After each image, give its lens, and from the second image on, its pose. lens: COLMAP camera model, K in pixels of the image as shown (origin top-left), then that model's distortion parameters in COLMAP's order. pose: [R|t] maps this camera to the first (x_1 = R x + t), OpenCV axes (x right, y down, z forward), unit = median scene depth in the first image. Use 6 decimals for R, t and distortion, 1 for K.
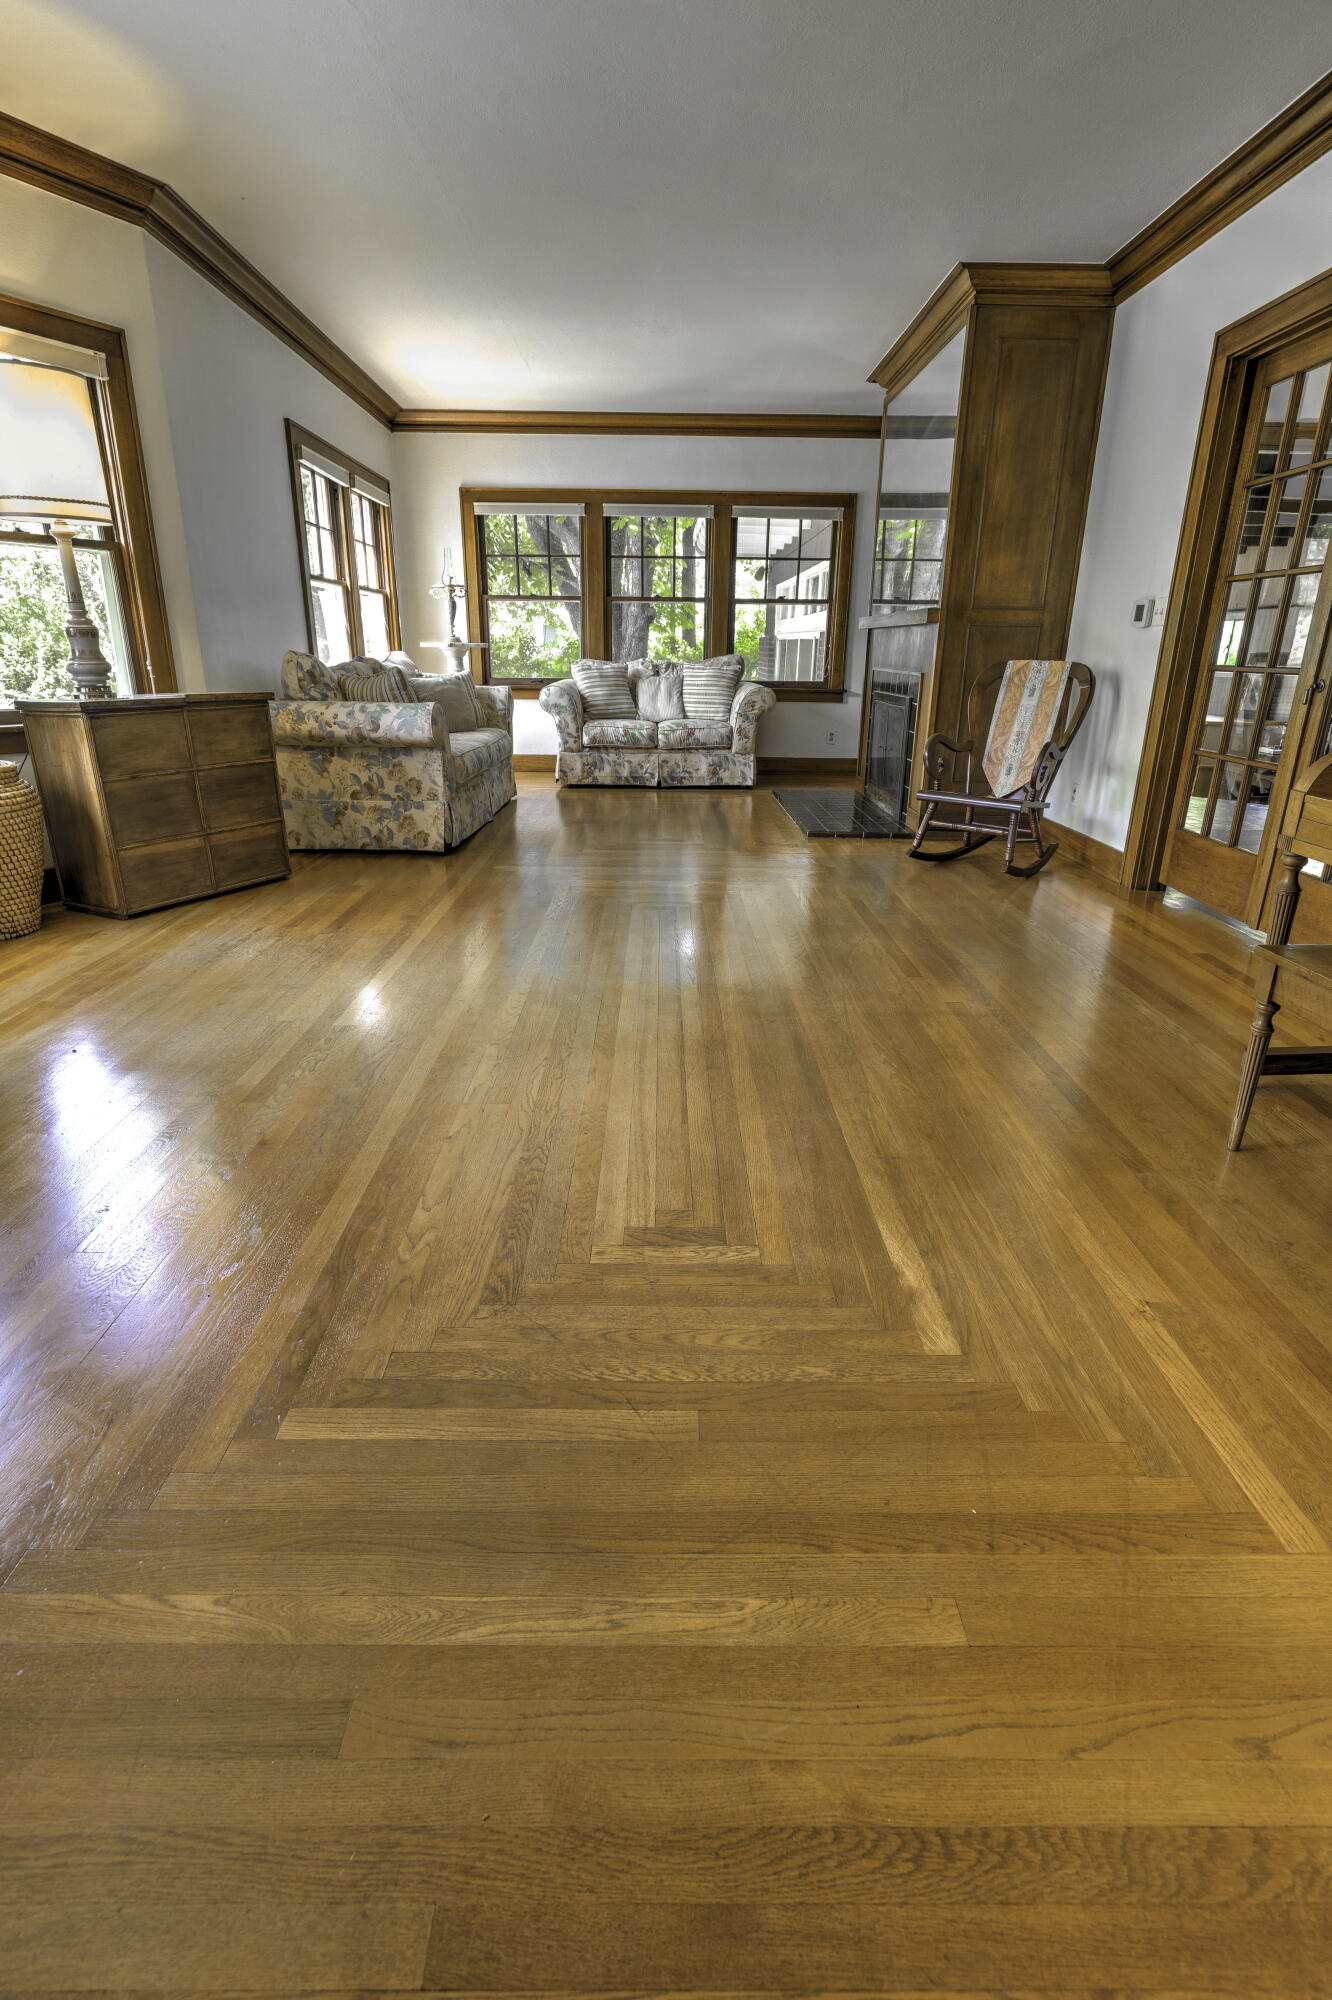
lens RADIAL K [[935.5, 0, 662.3], [0, 935.5, 993.1], [0, 0, 1]] dist [0.005505, -0.000924]
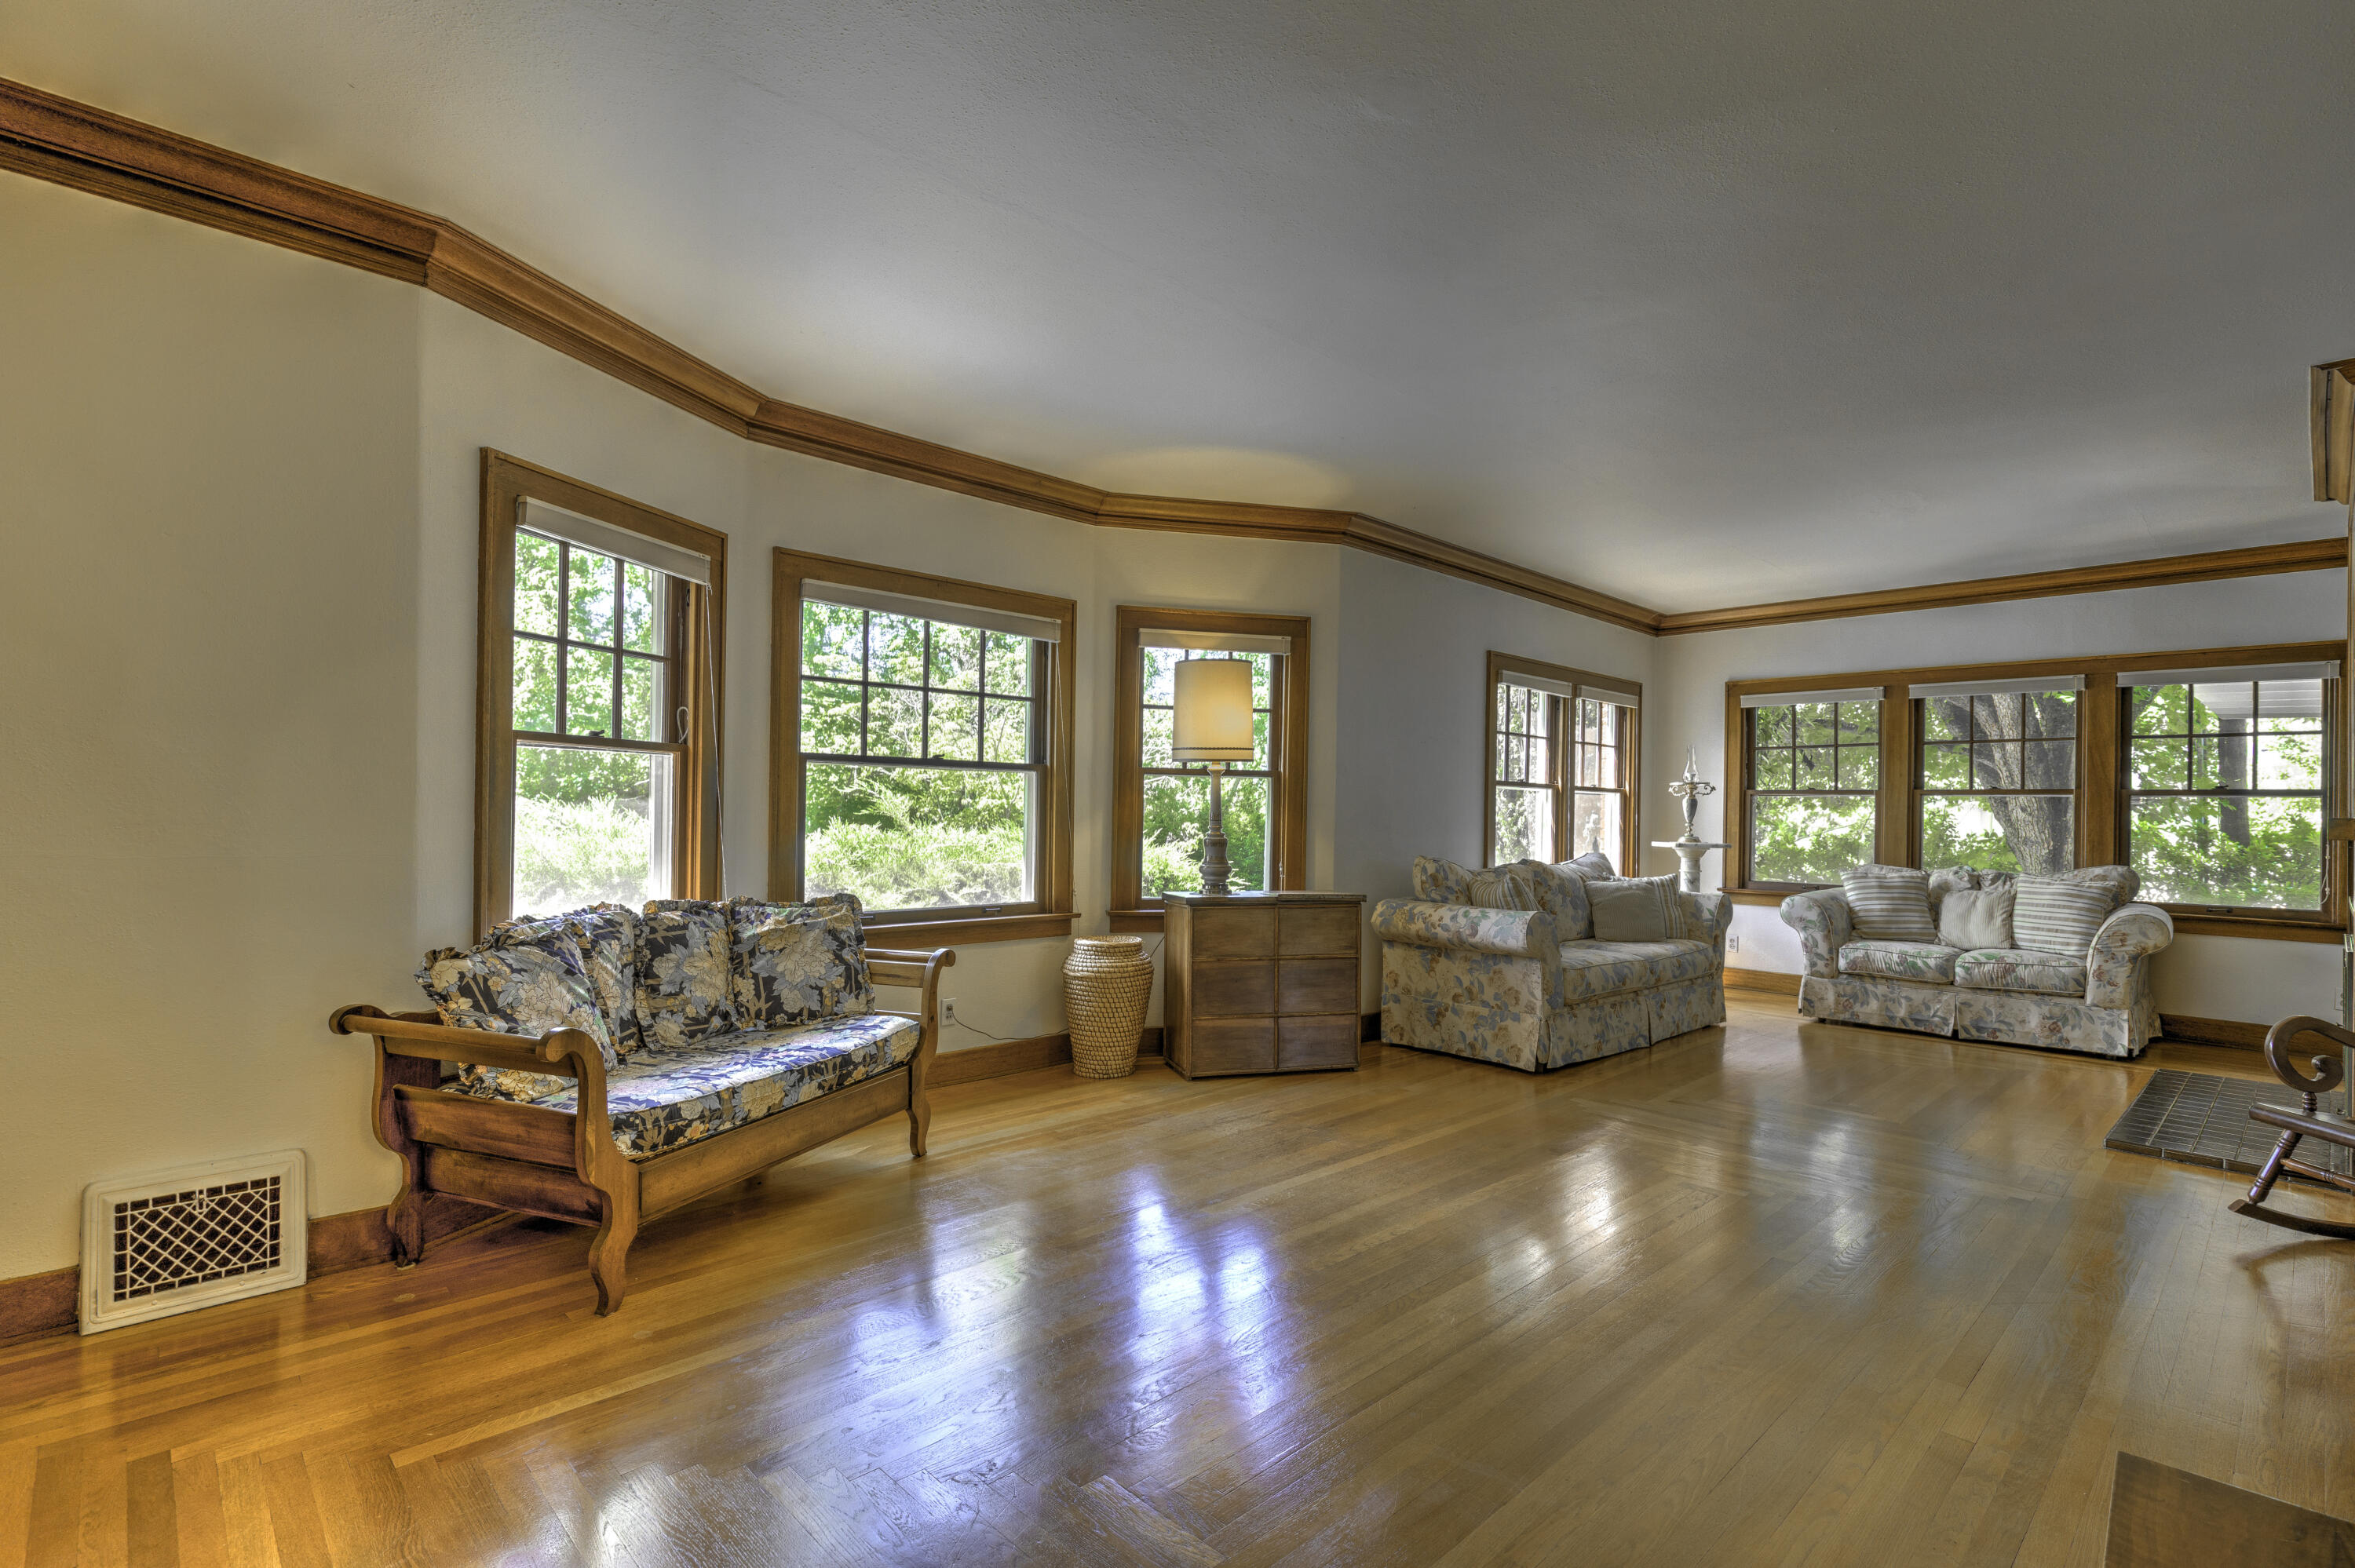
lens RADIAL K [[1101.4, 0, 1229.1], [0, 1101.4, 829.2], [0, 0, 1]] dist [0.005505, -0.000924]
pose [[0.710232, 0.013519, -0.703838, 0.350079], [-0.253372, 0.937720, -0.237662, -0.052548], [0.656791, 0.347128, 0.669424, 0.031121]]
